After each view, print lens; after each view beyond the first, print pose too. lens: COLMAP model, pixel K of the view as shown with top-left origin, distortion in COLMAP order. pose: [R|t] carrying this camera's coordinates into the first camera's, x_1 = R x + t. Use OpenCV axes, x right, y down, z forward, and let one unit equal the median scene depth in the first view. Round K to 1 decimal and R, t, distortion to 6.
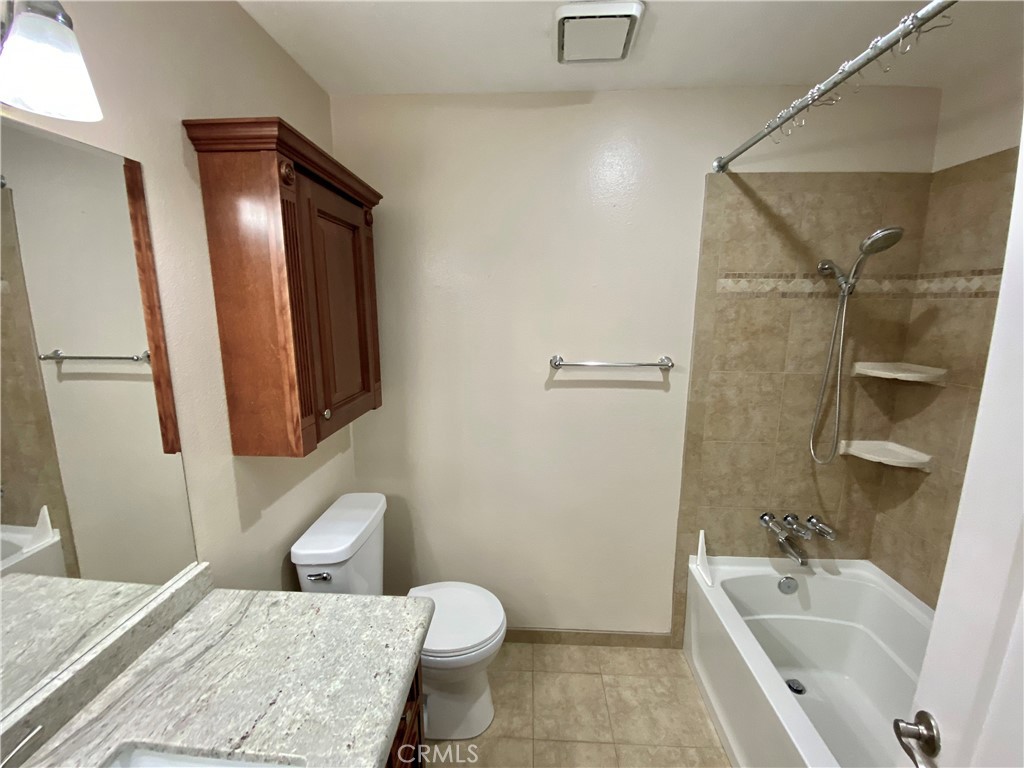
lens RADIAL K [[415.3, 0, 509.1], [0, 415.3, 382.7], [0, 0, 1]] dist [0.018603, -0.019209]
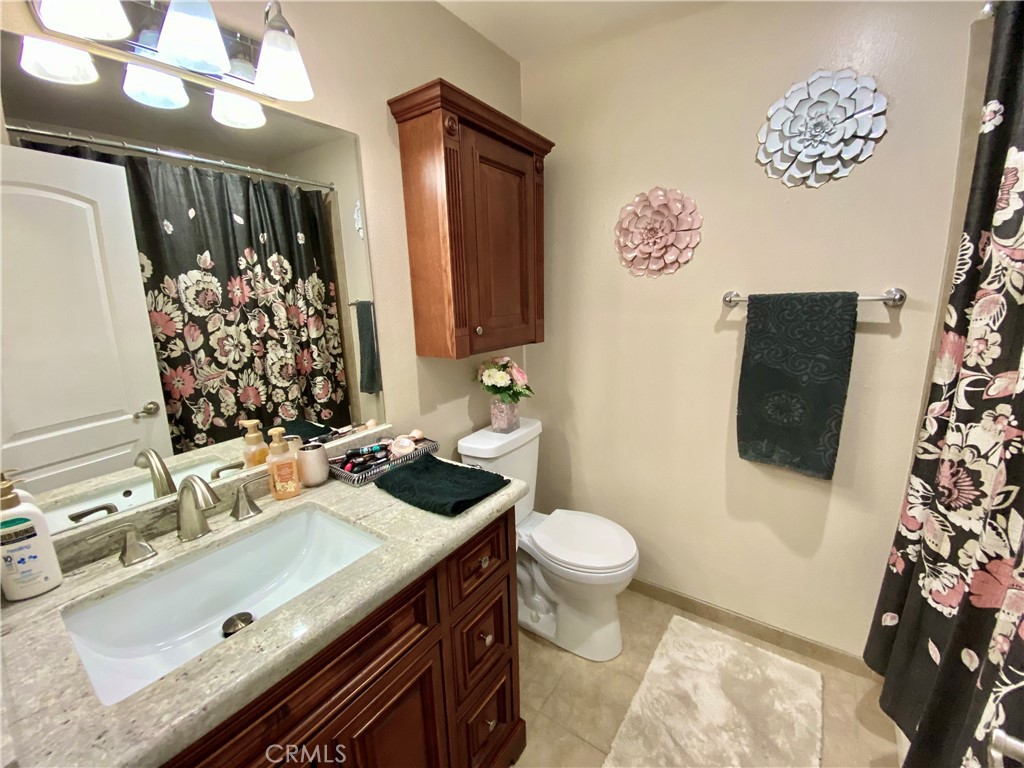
lens RADIAL K [[413.4, 0, 508.9], [0, 413.4, 382.1], [0, 0, 1]] dist [0.021023, -0.022651]
pose [[0.843926, 0.085631, -0.529582, 0.317779], [-0.067366, 0.996280, 0.053741, 0.172929], [0.532214, -0.009678, 0.846555, 0.027053]]
